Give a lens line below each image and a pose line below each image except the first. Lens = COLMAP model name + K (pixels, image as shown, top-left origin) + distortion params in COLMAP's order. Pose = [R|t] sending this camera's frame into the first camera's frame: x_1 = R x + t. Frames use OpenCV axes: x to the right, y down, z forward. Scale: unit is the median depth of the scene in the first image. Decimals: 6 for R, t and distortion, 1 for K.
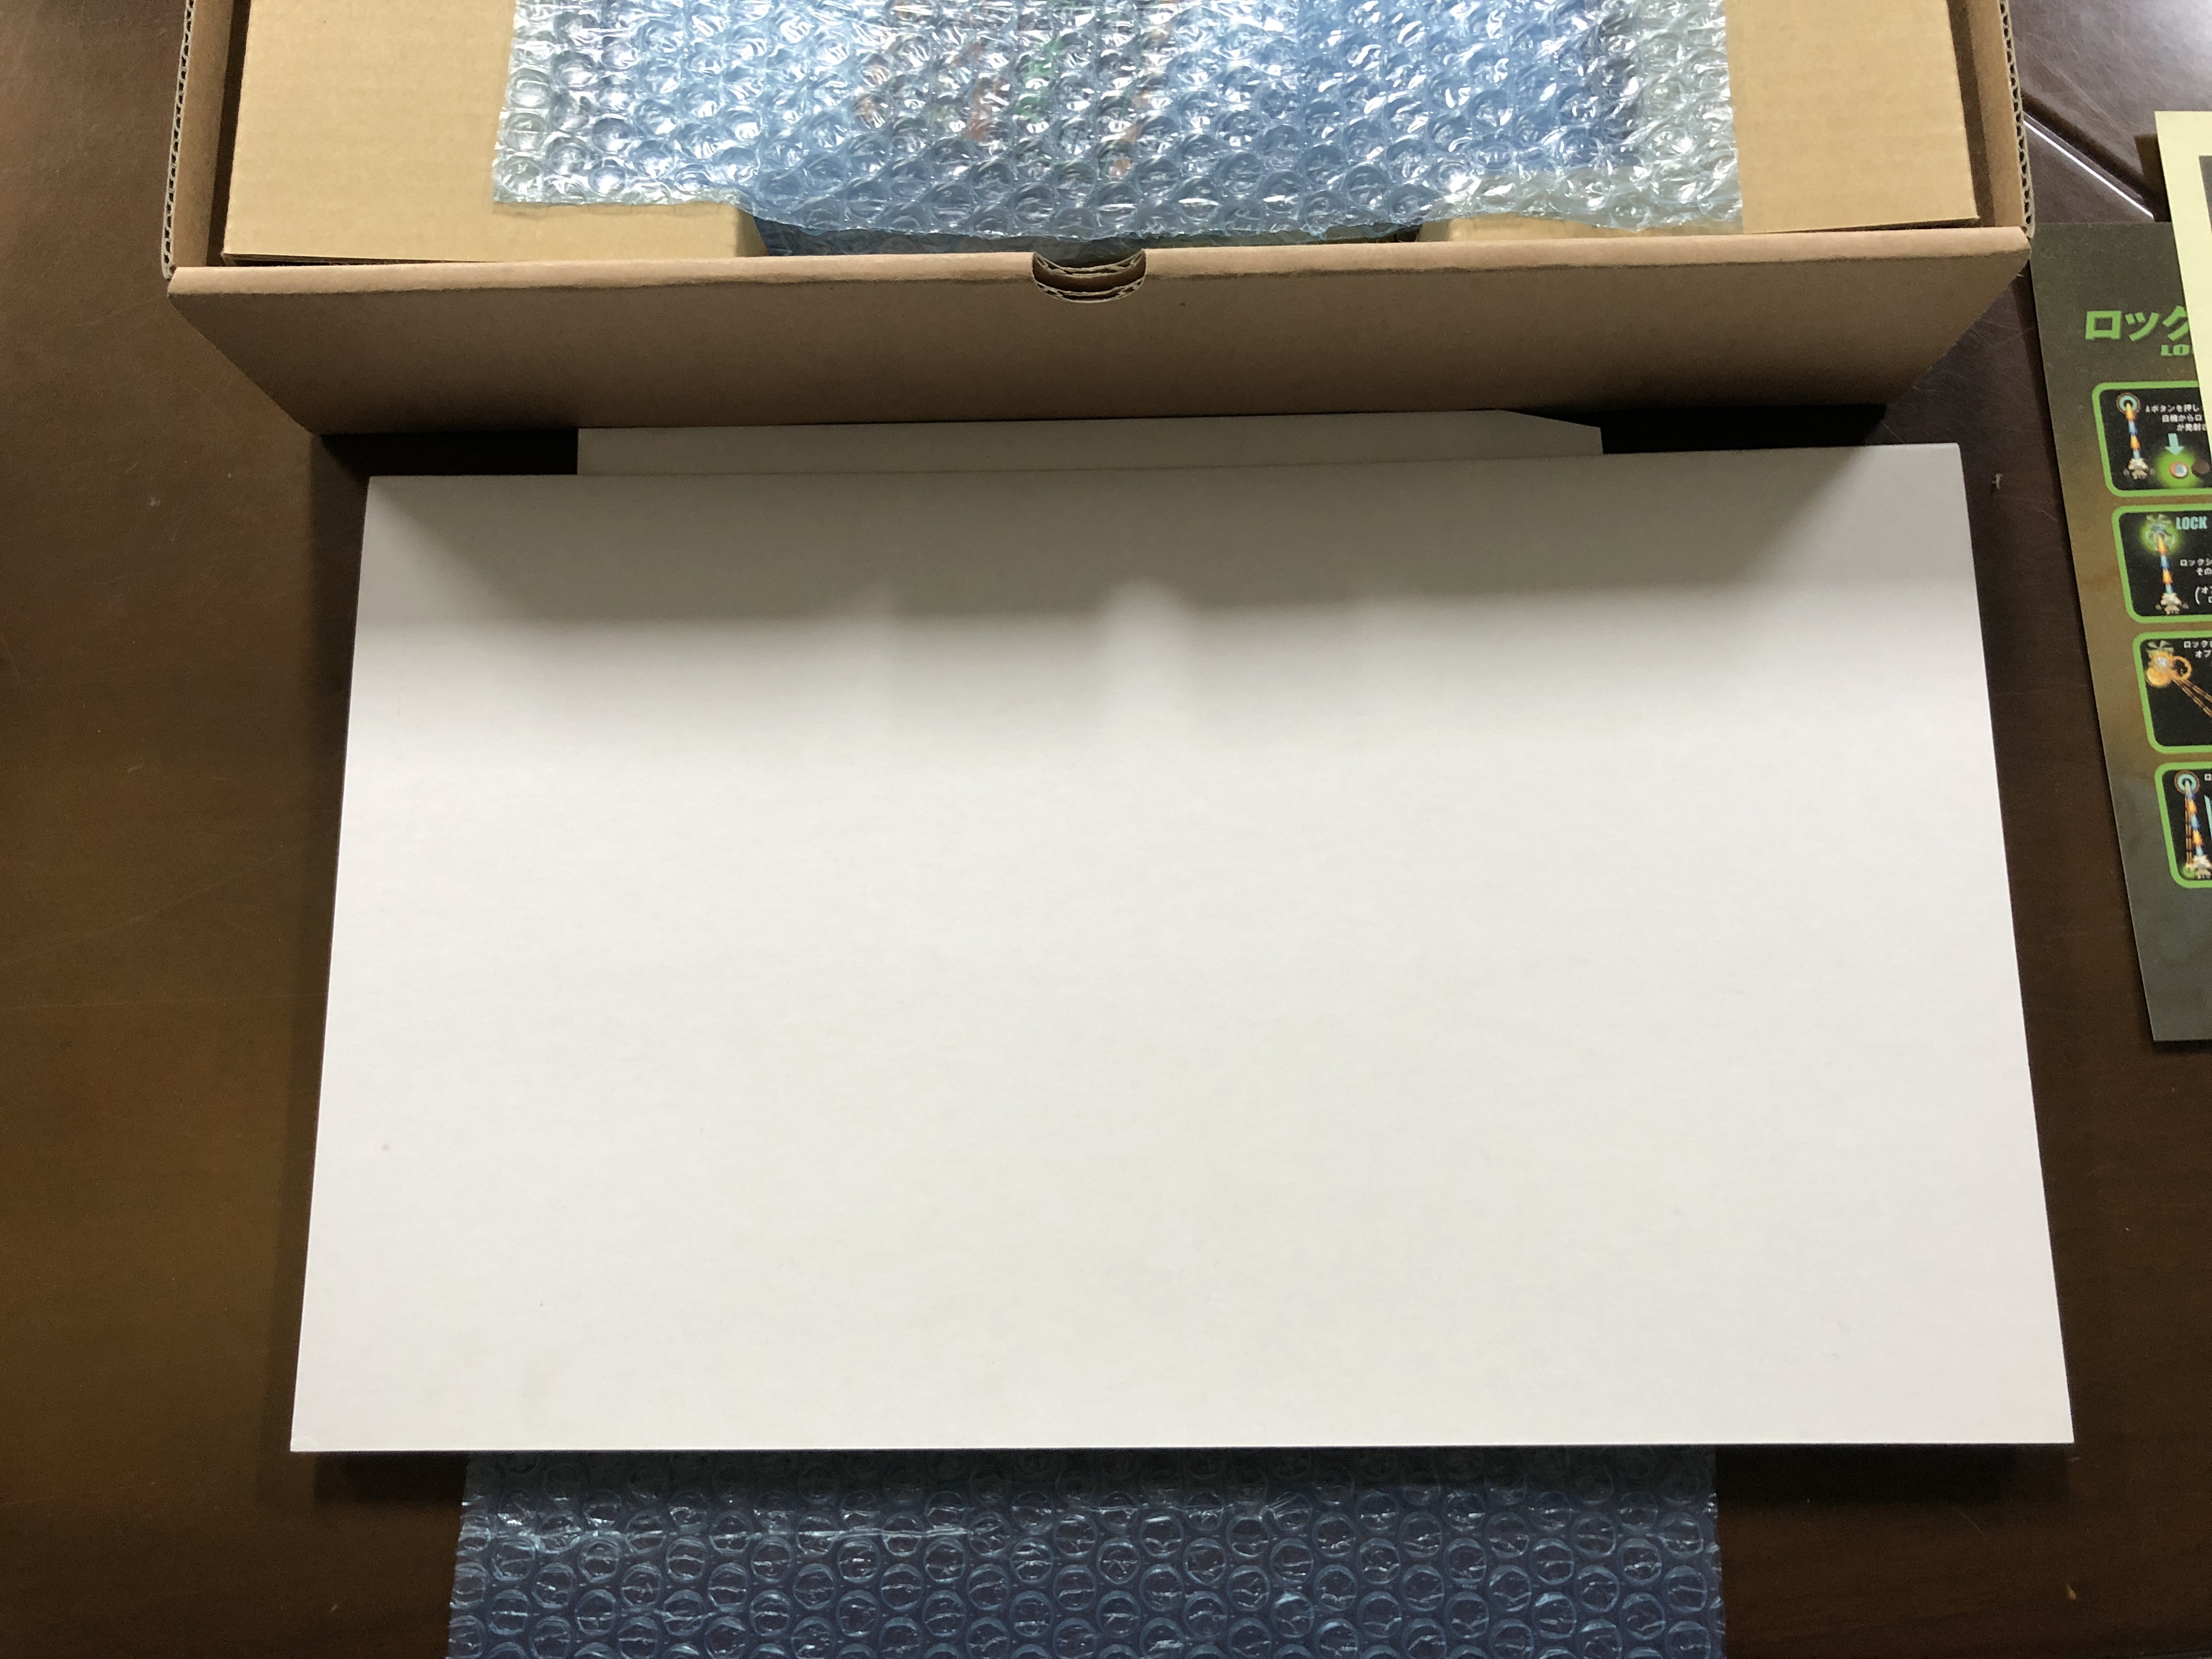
lens RADIAL K [[1783.2, 0, 1087.8], [0, 1783.2, 840.3], [0, 0, 1]] dist [0.010555, -0.007354]
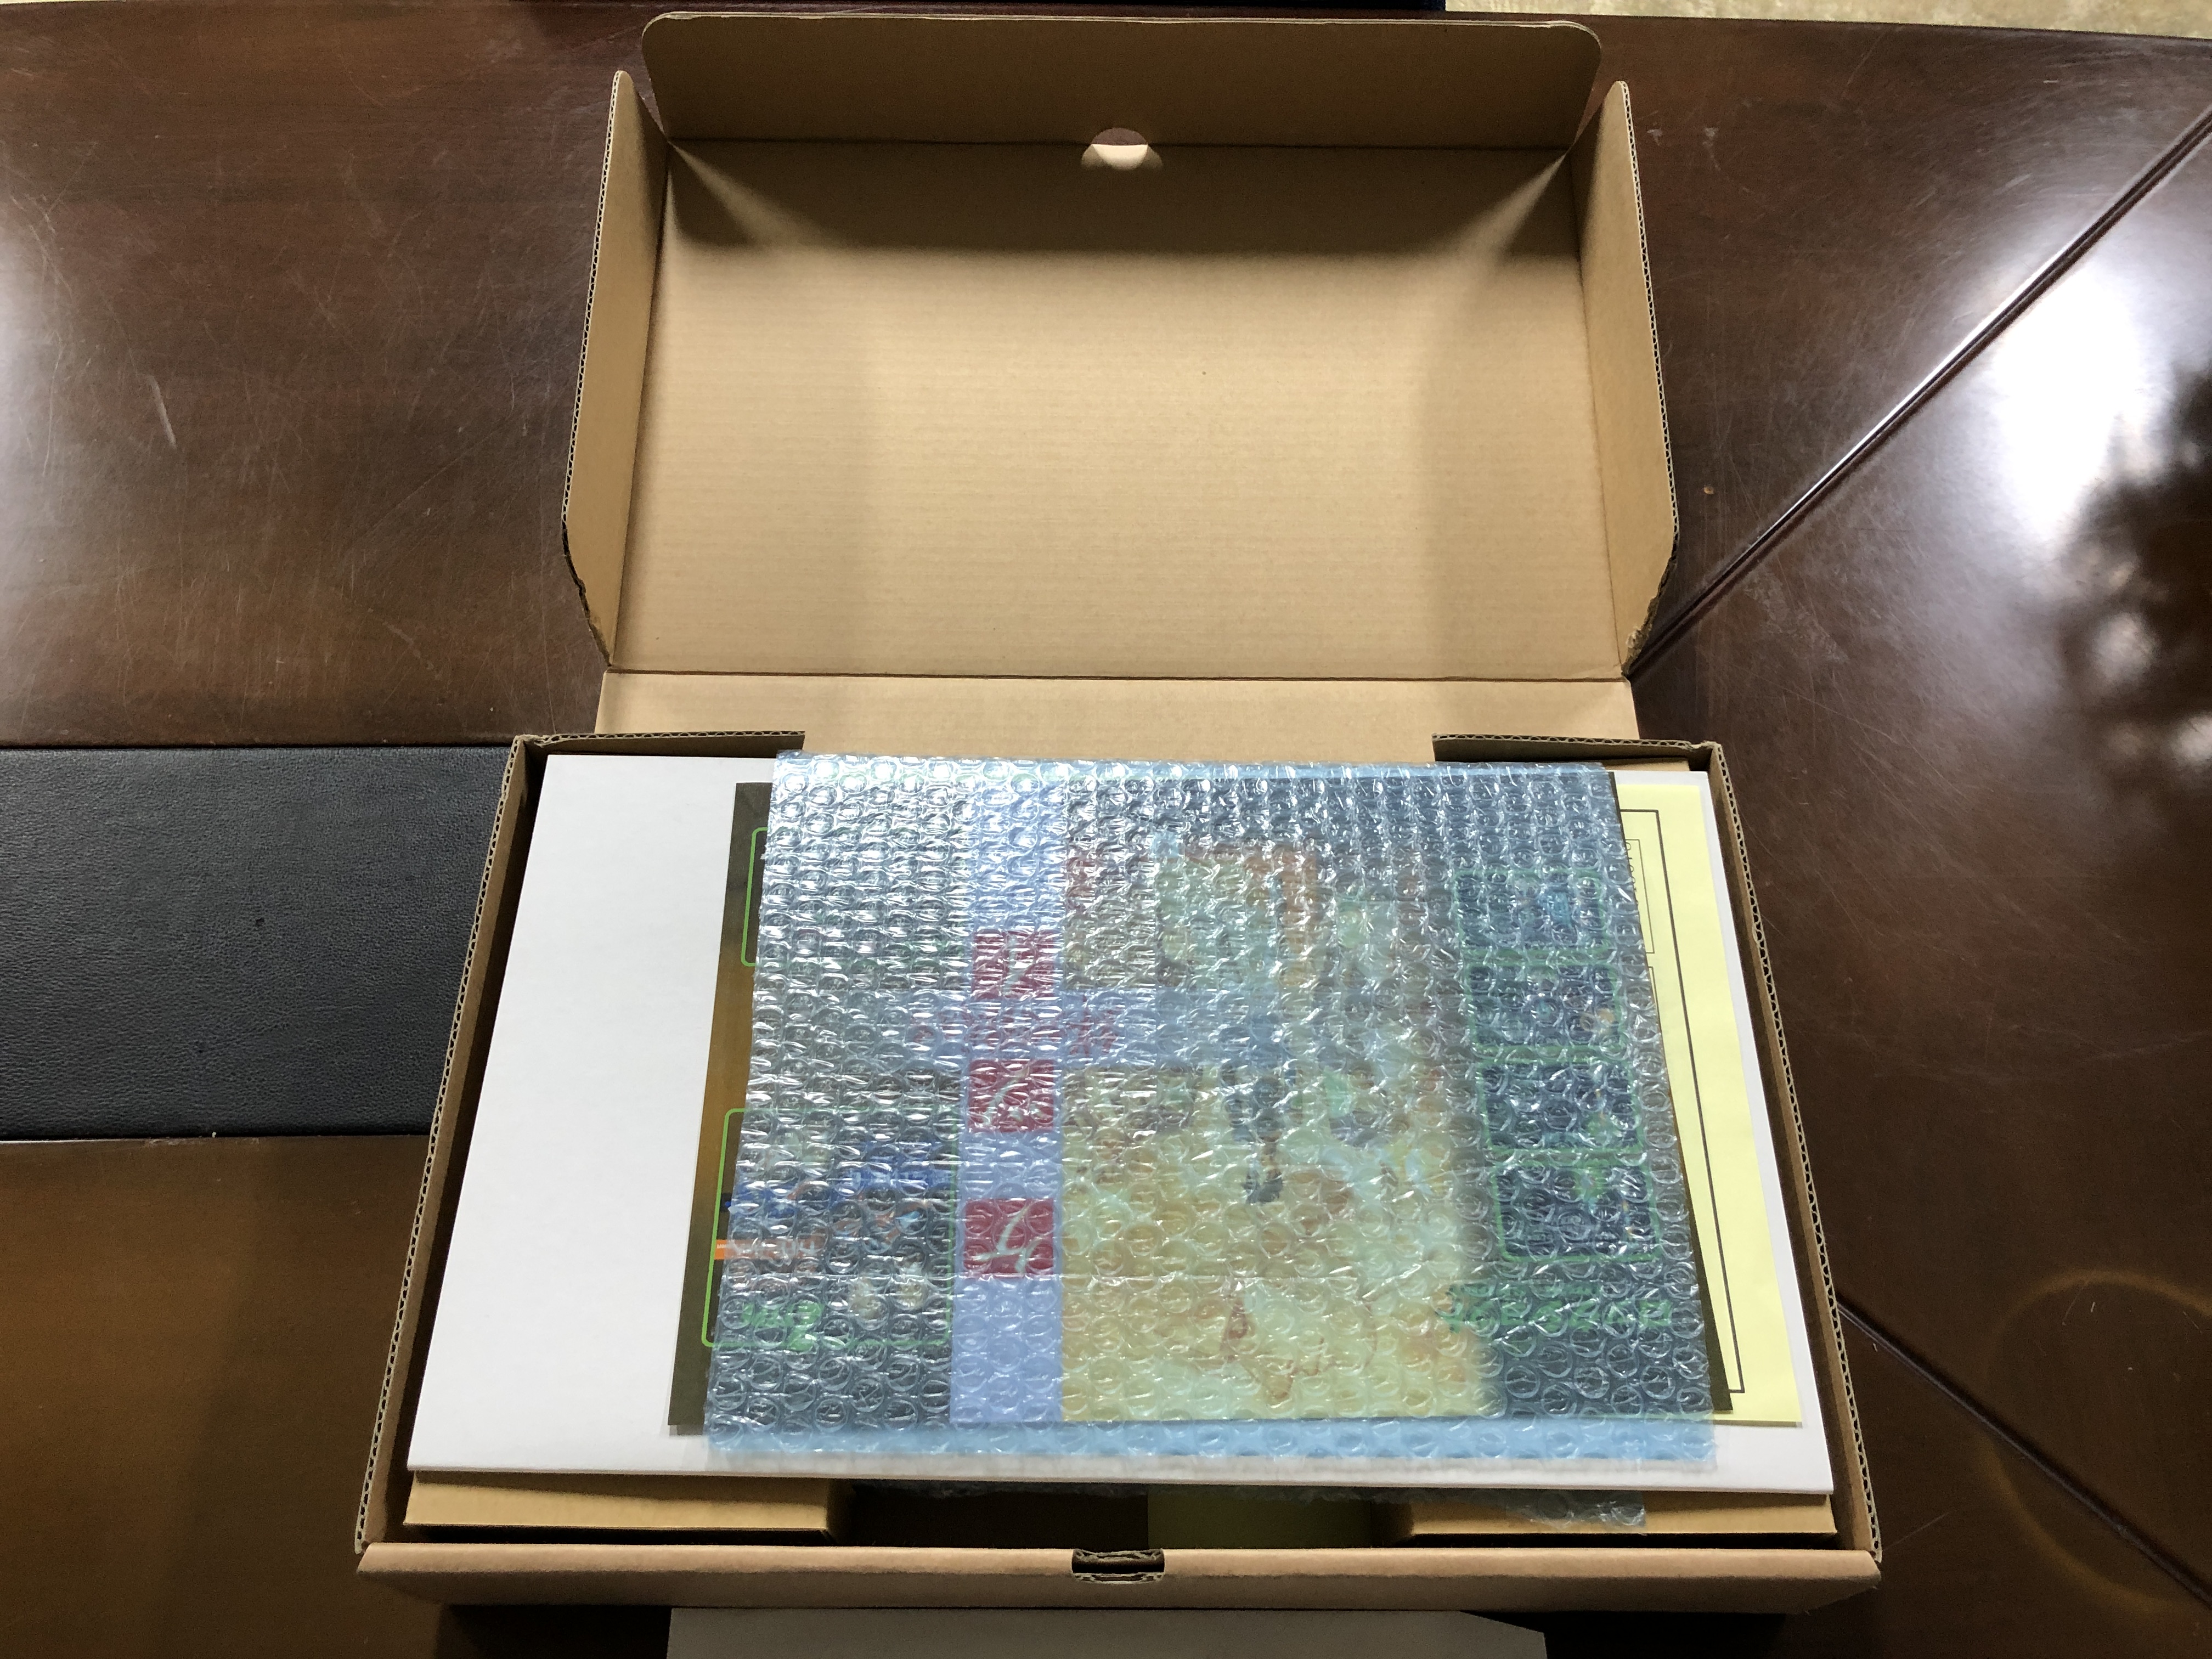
lens RADIAL K [[1783.2, 0, 1089.0], [0, 1783.2, 864.2], [0, 0, 1]] dist [0.010555, -0.007354]
pose [[0.999497, 0.029560, 0.011507, -0.045318], [-0.024891, 0.955739, -0.293161, -0.404336], [-0.019663, 0.292727, 0.955994, -0.298924]]
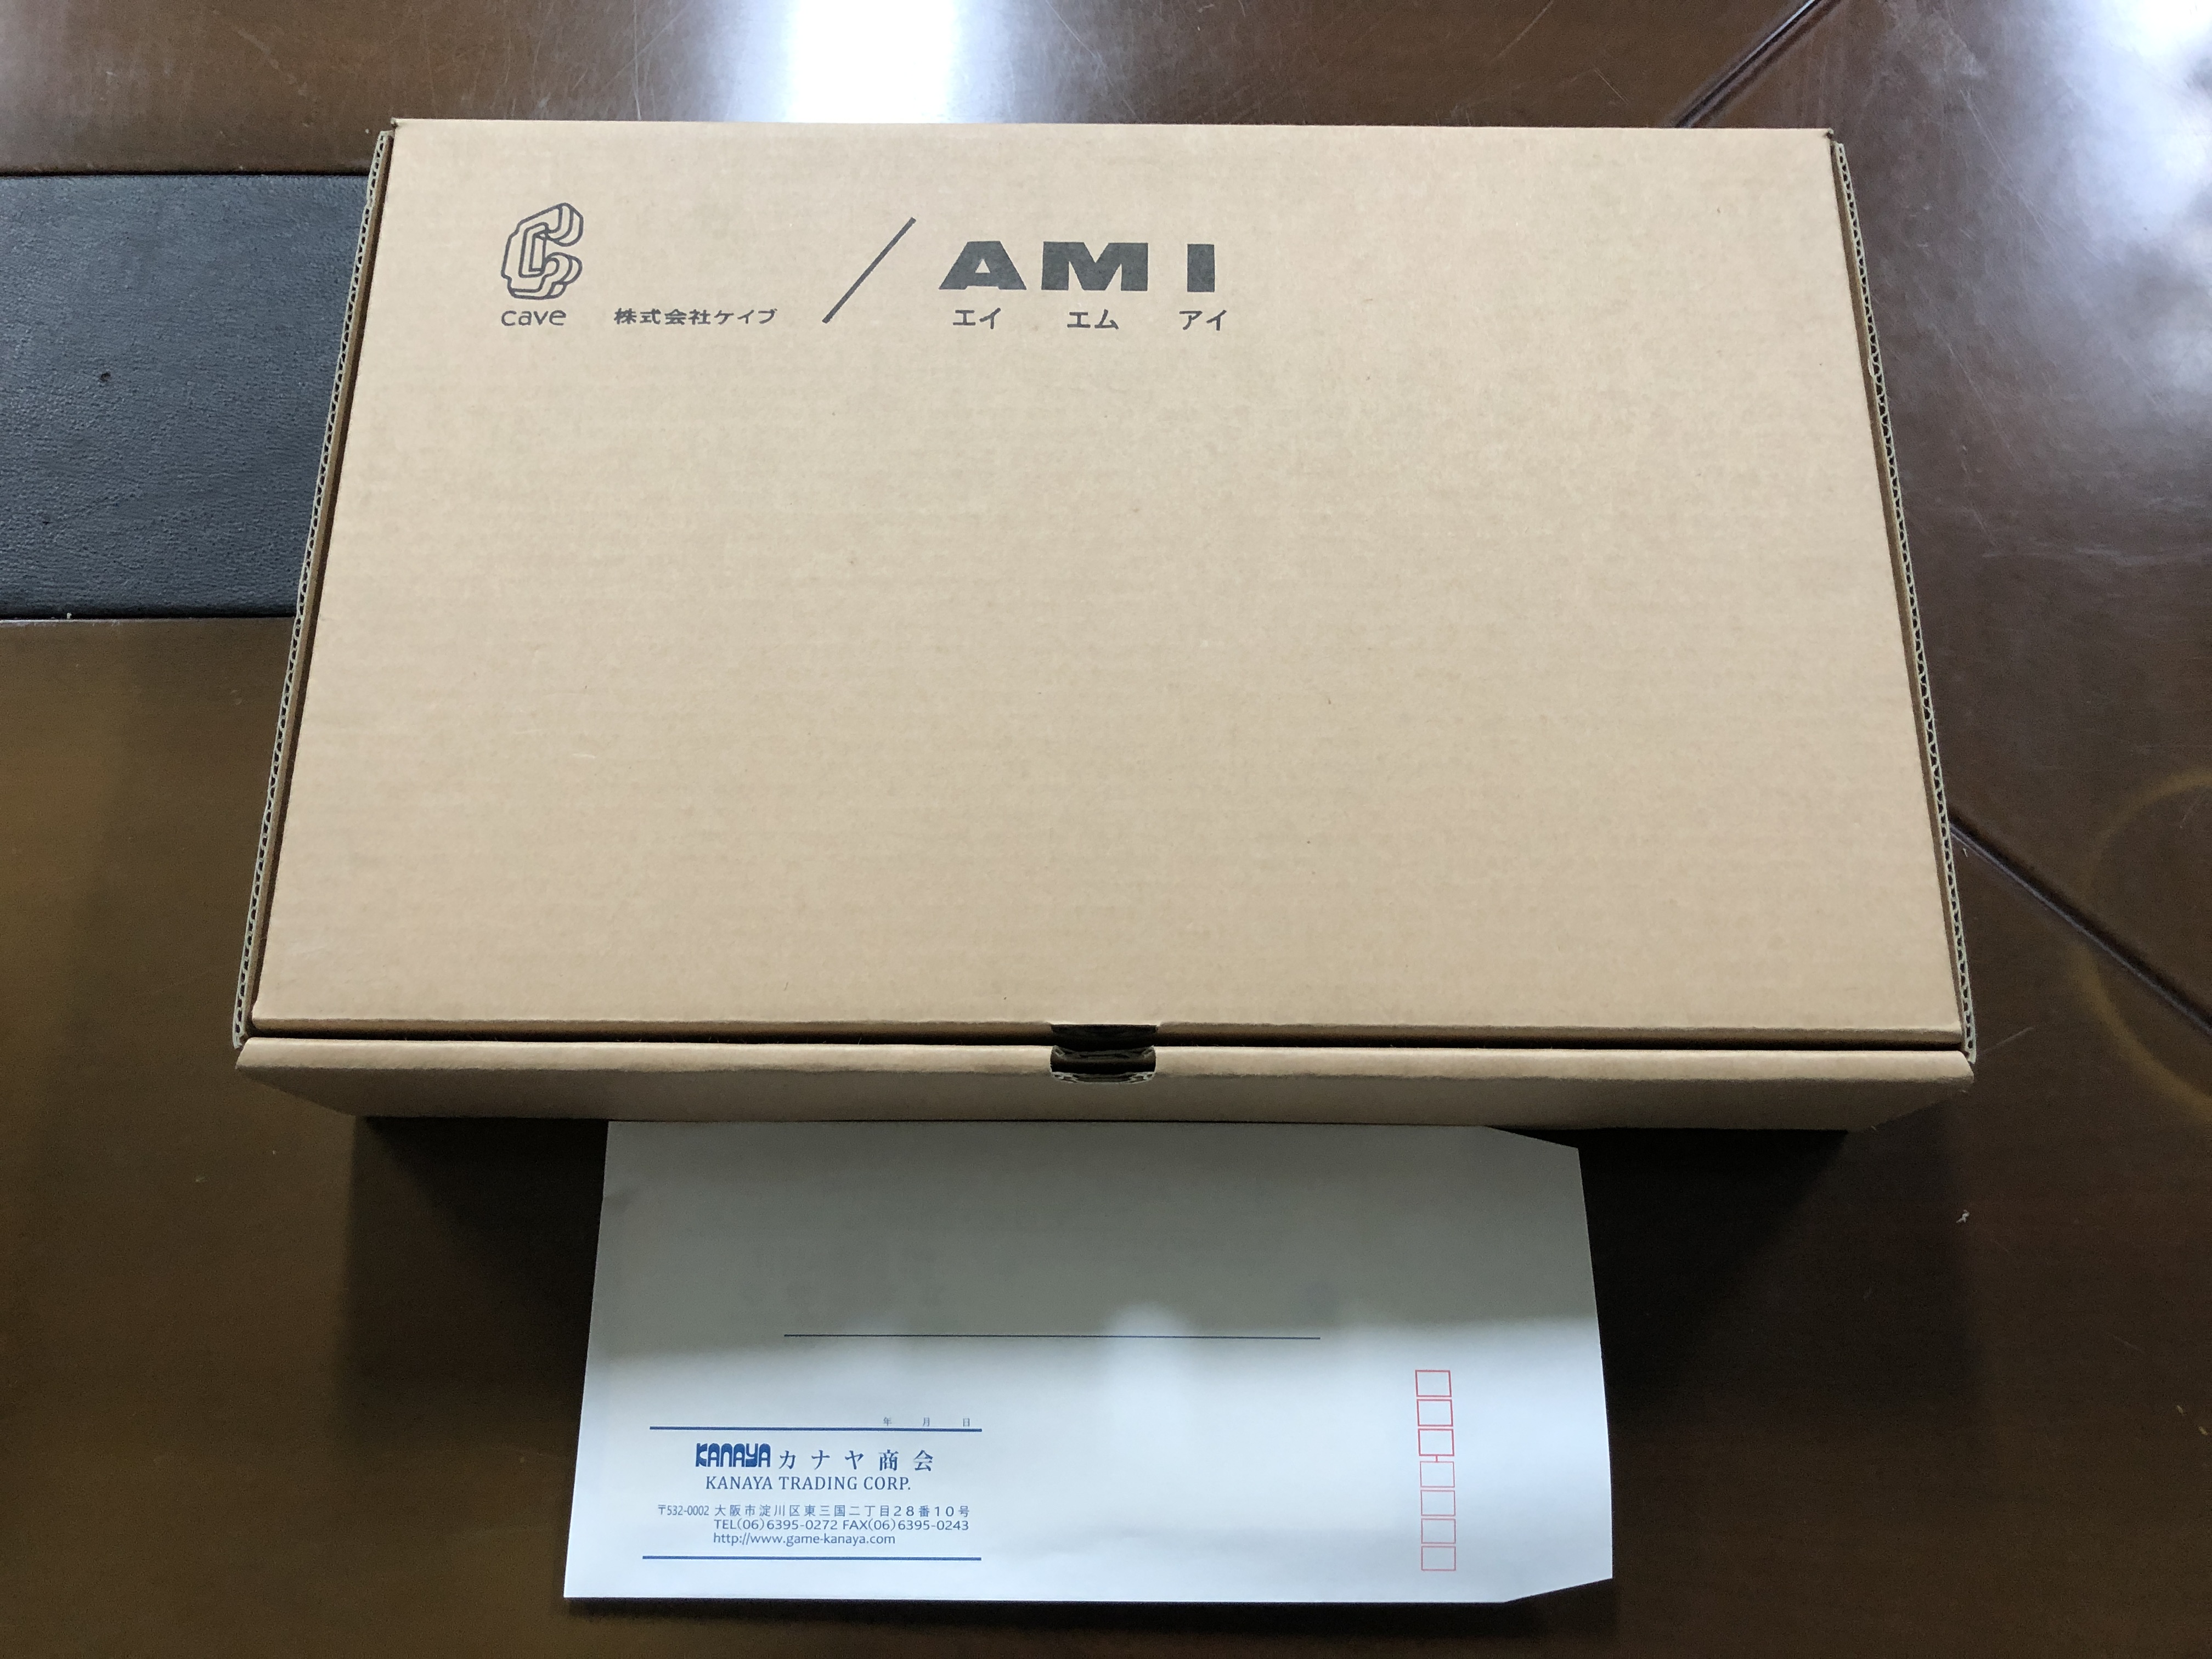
lens RADIAL K [[1783.2, 0, 1085.1], [0, 1783.2, 854.6], [0, 0, 1]] dist [0.010555, -0.007354]
pose [[0.999465, 0.029211, 0.014742, -0.028310], [-0.027612, 0.994703, -0.099009, -0.326332], [-0.017556, 0.098549, 0.994977, -0.076262]]
